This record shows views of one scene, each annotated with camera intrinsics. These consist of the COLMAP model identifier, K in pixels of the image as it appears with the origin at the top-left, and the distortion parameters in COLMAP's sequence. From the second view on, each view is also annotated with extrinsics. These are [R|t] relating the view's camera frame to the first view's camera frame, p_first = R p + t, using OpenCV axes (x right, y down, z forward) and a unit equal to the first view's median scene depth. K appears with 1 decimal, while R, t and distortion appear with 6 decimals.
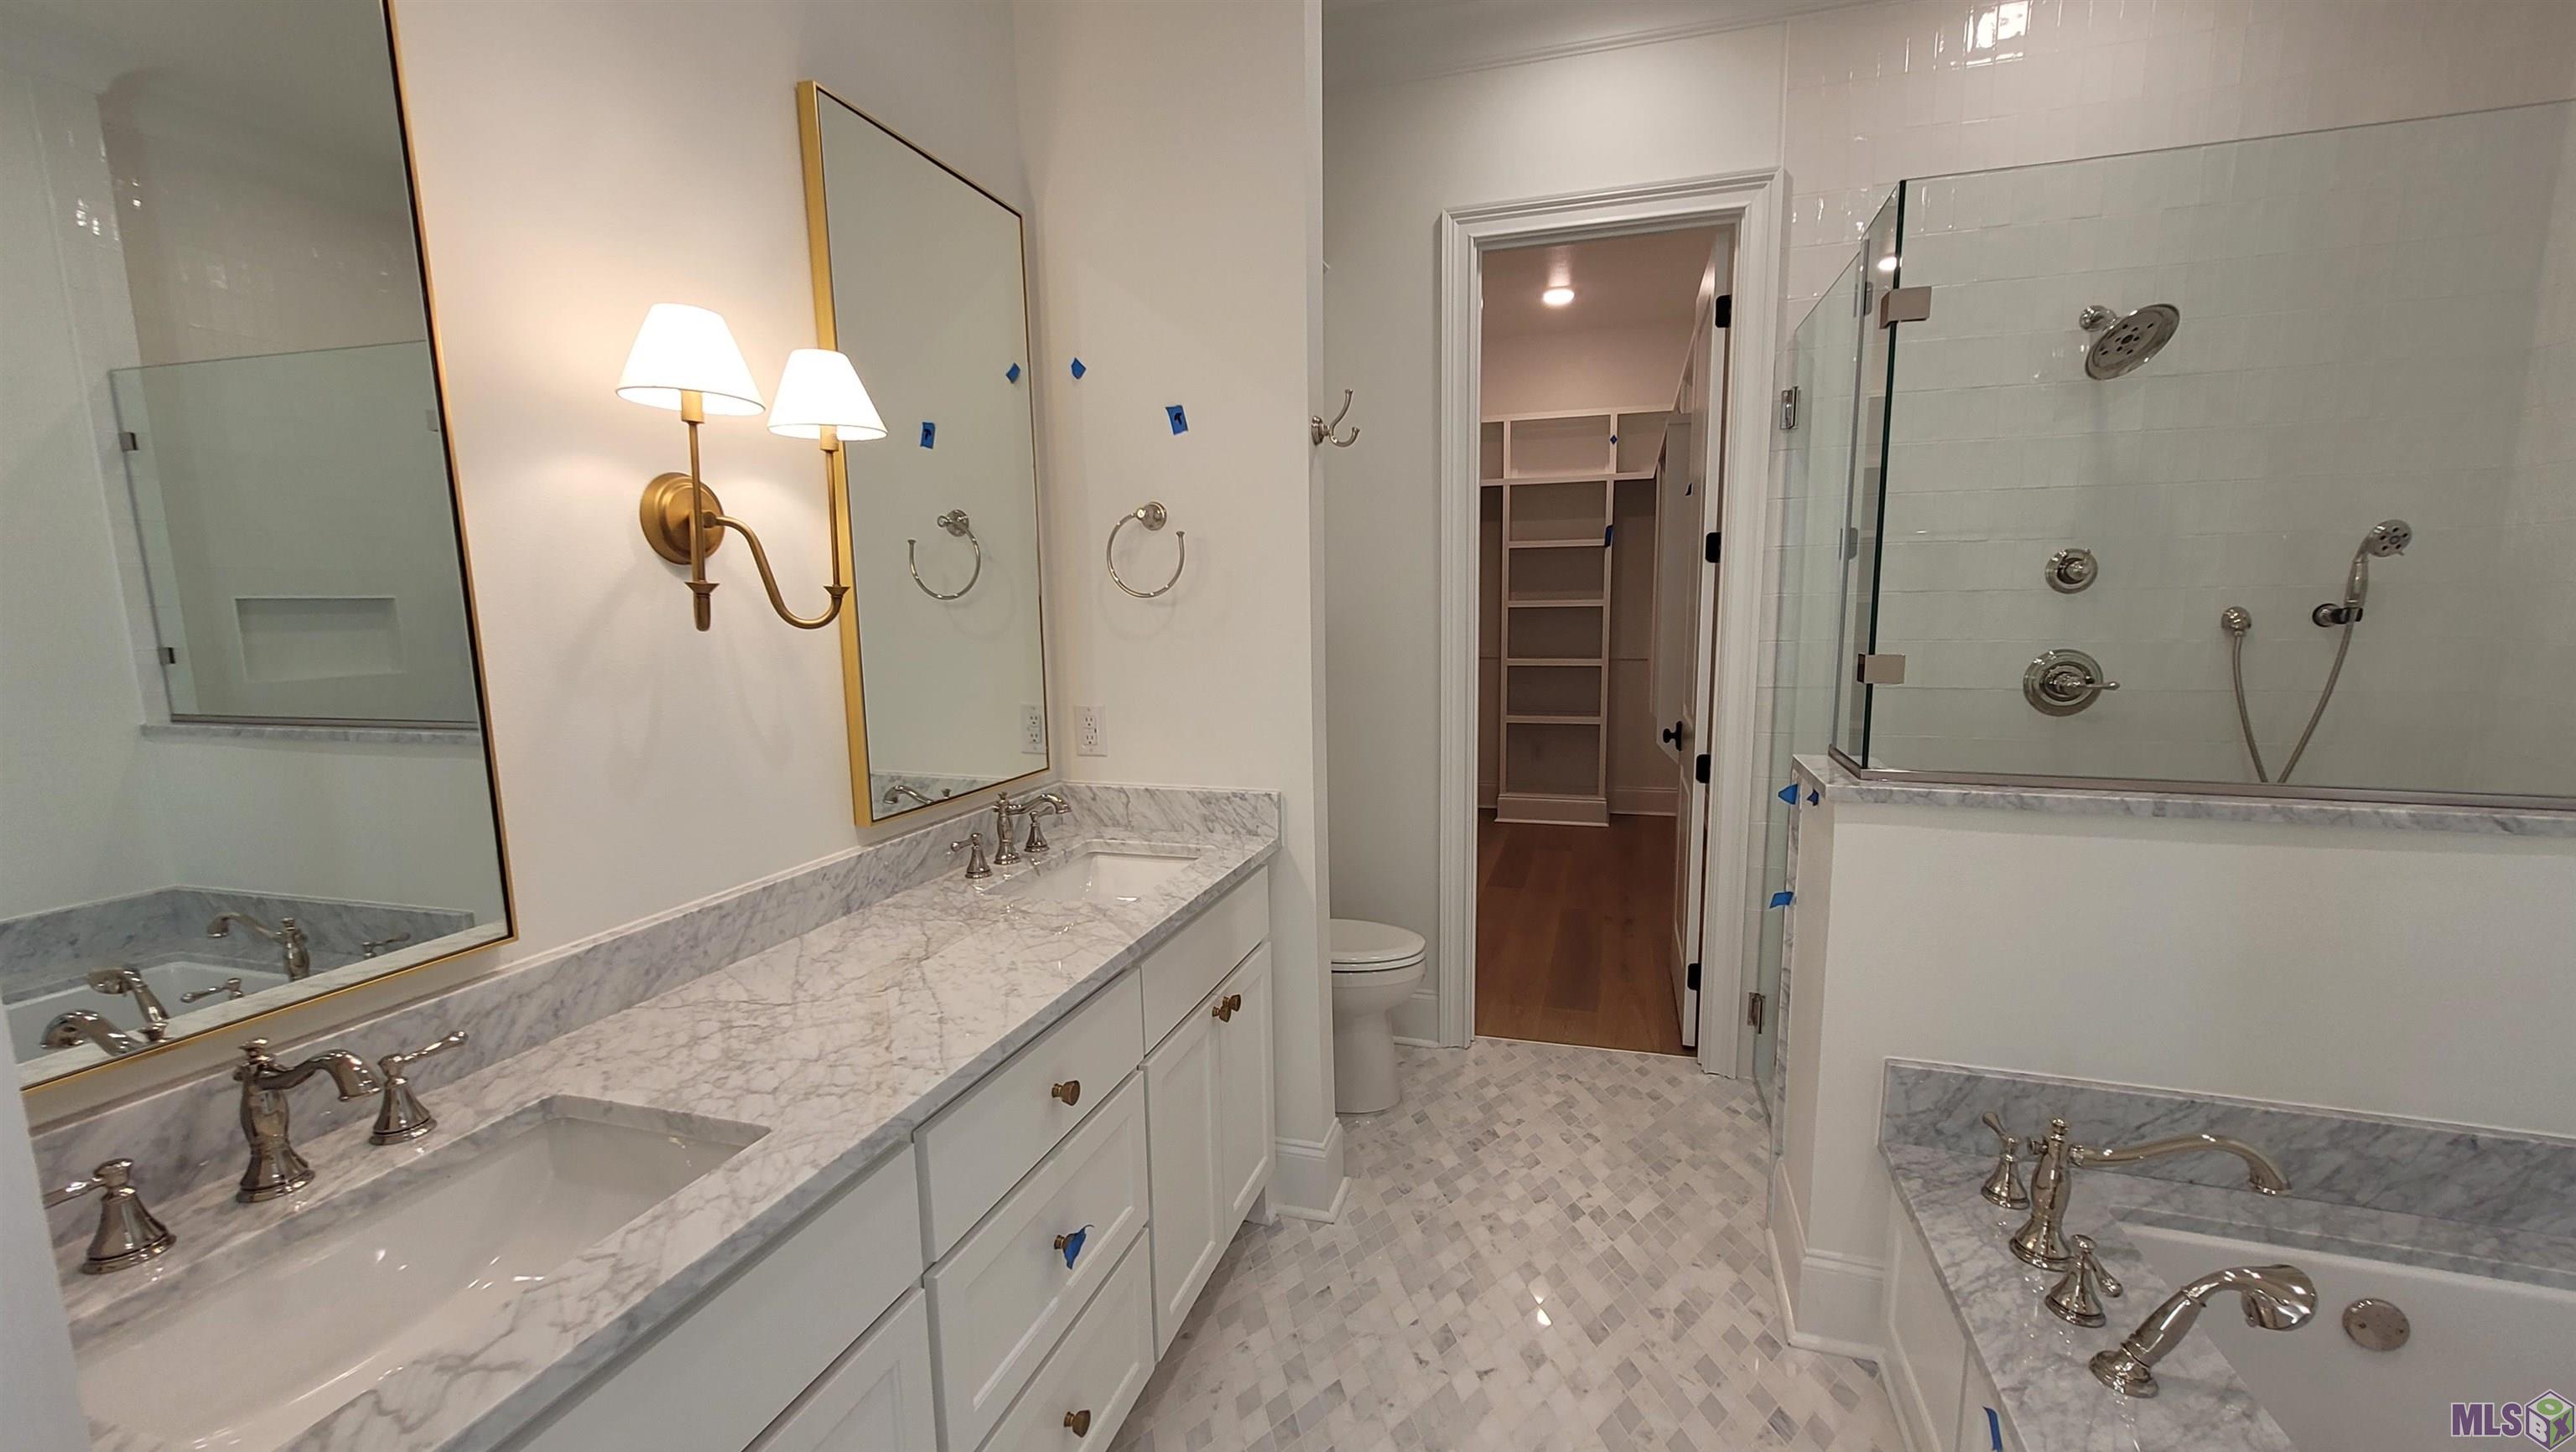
lens RADIAL K [[1035.4, 0, 1312.5], [0, 1035.4, 747.7], [0, 0, 1]] dist [0.009764, -0.000675]
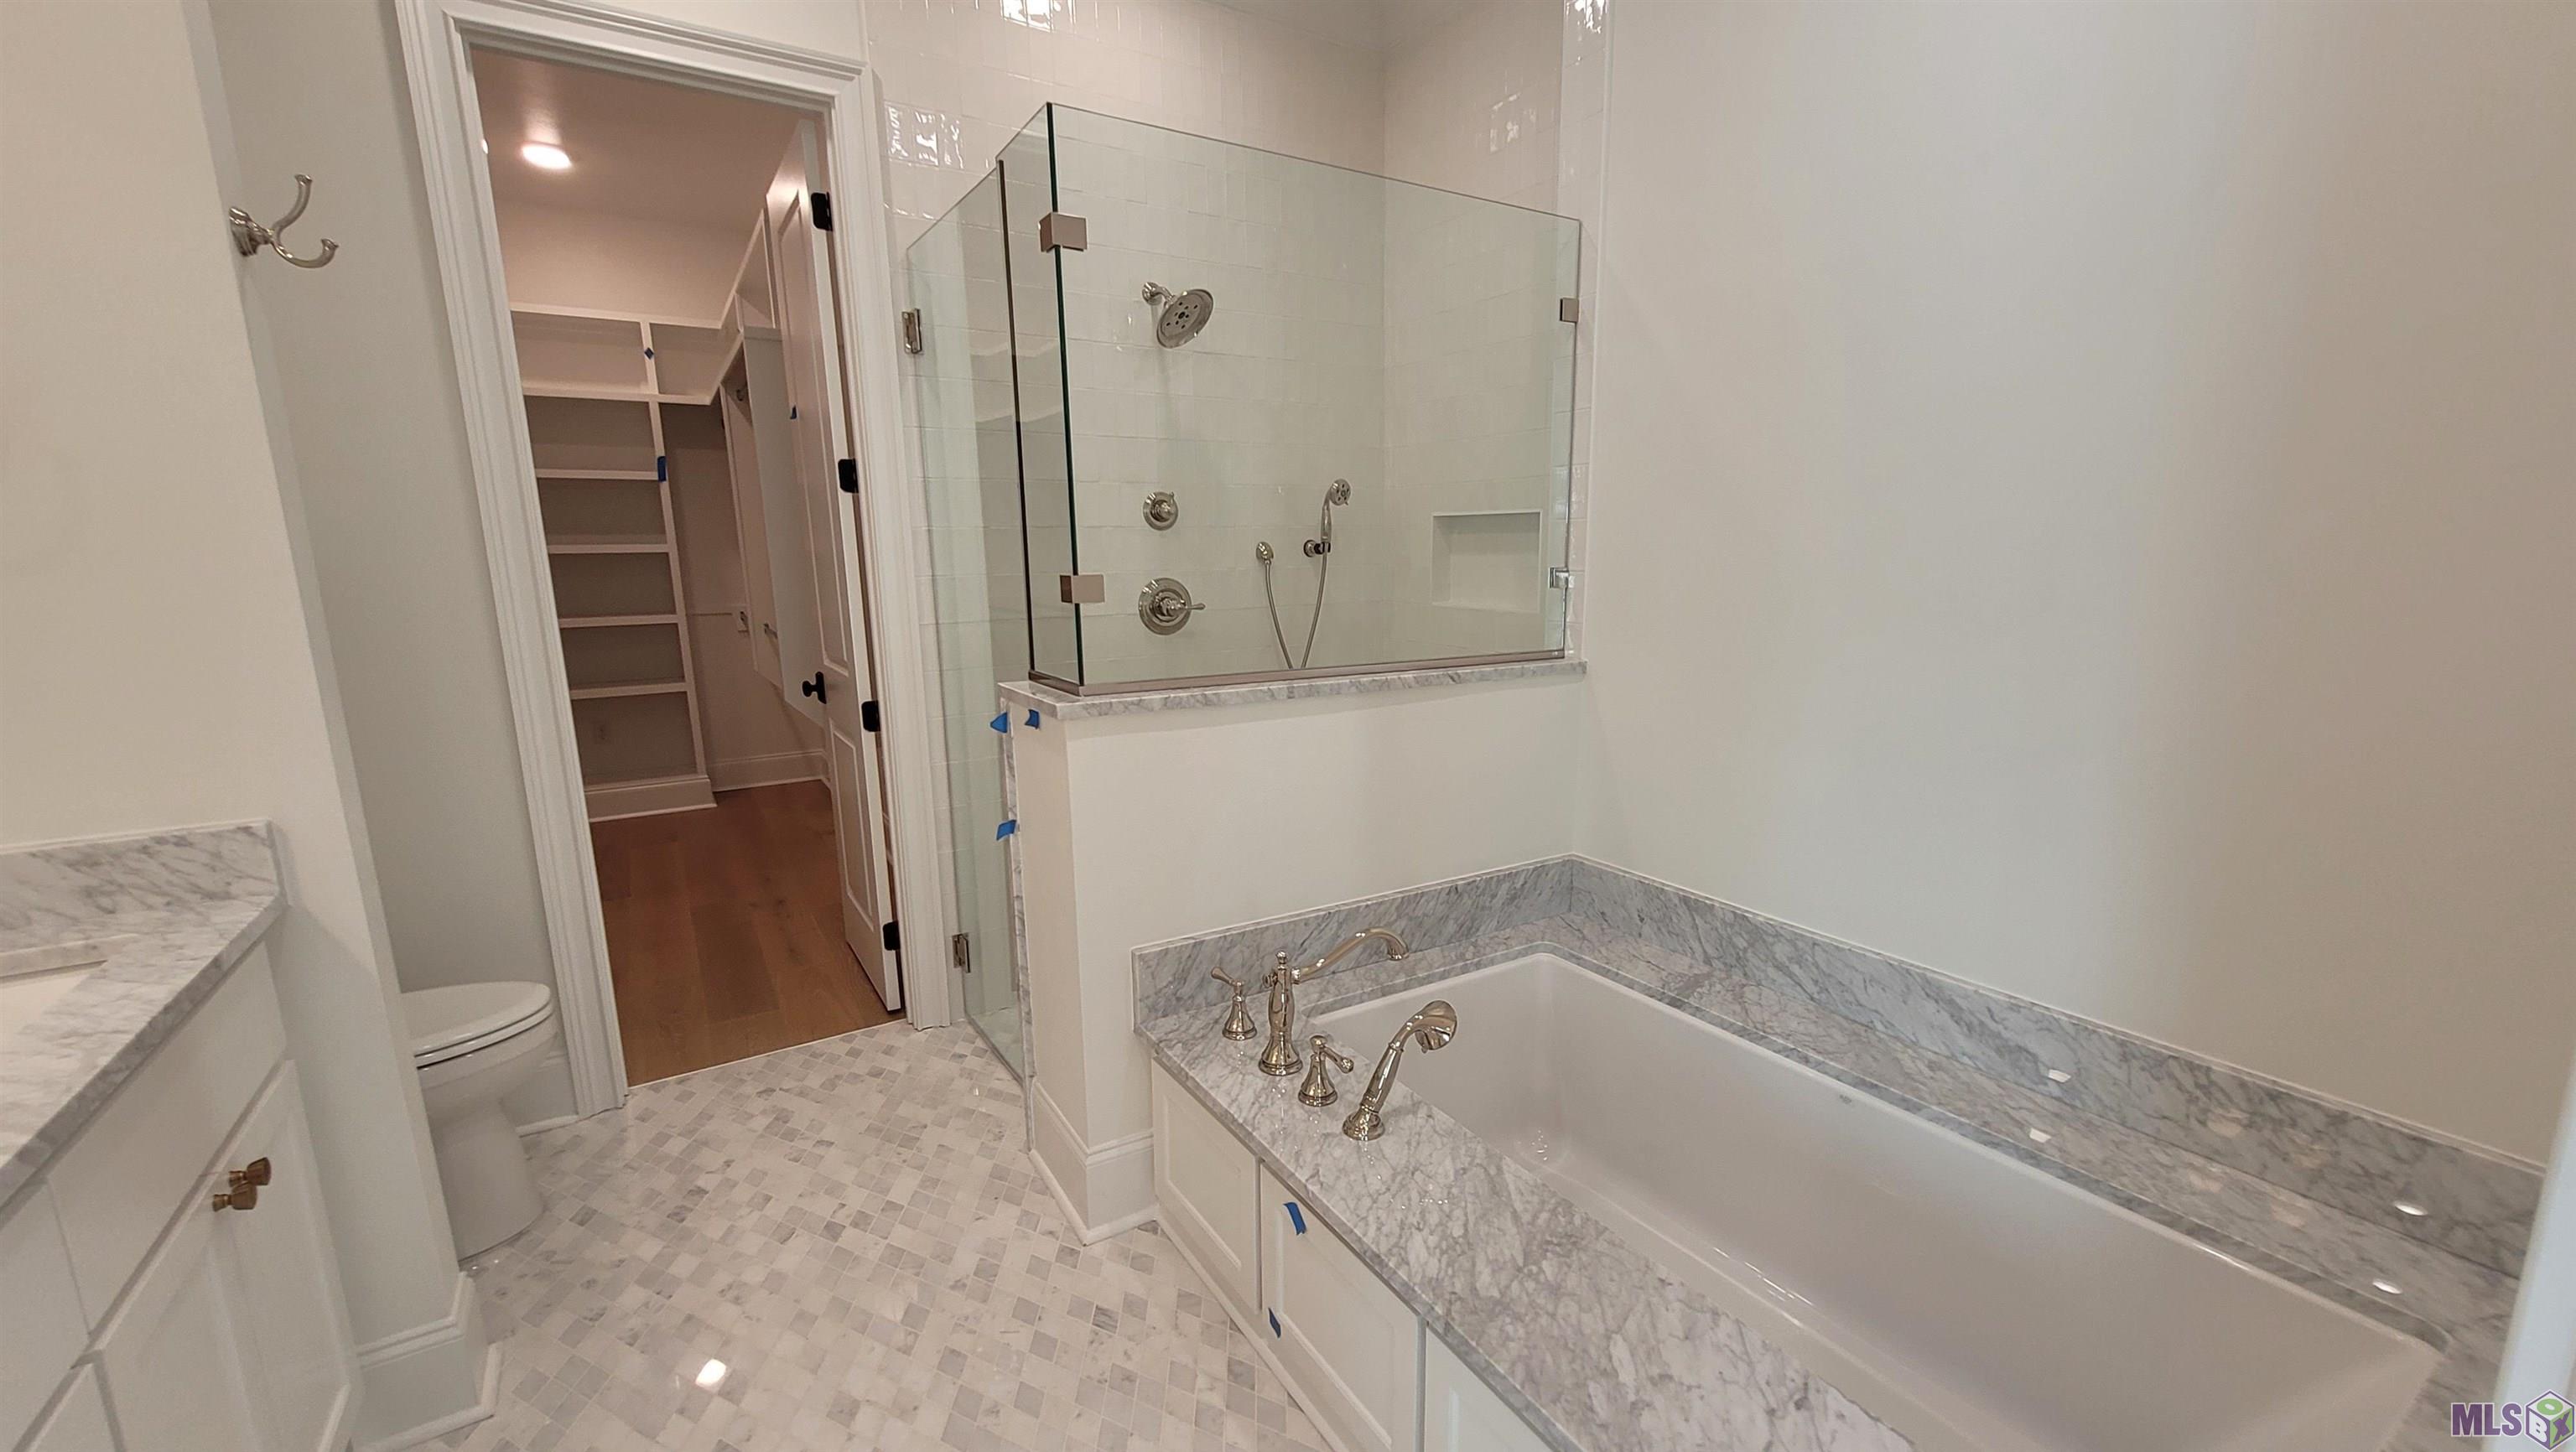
lens RADIAL K [[1035.4, 0, 1312.5], [0, 1035.4, 747.7], [0, 0, 1]] dist [0.009764, -0.000675]
pose [[0.652280, -0.139856, 0.744964, -0.079715], [0.110767, 0.989867, 0.088847, 0.011924], [-0.749841, 0.024564, 0.661162, 0.108700]]
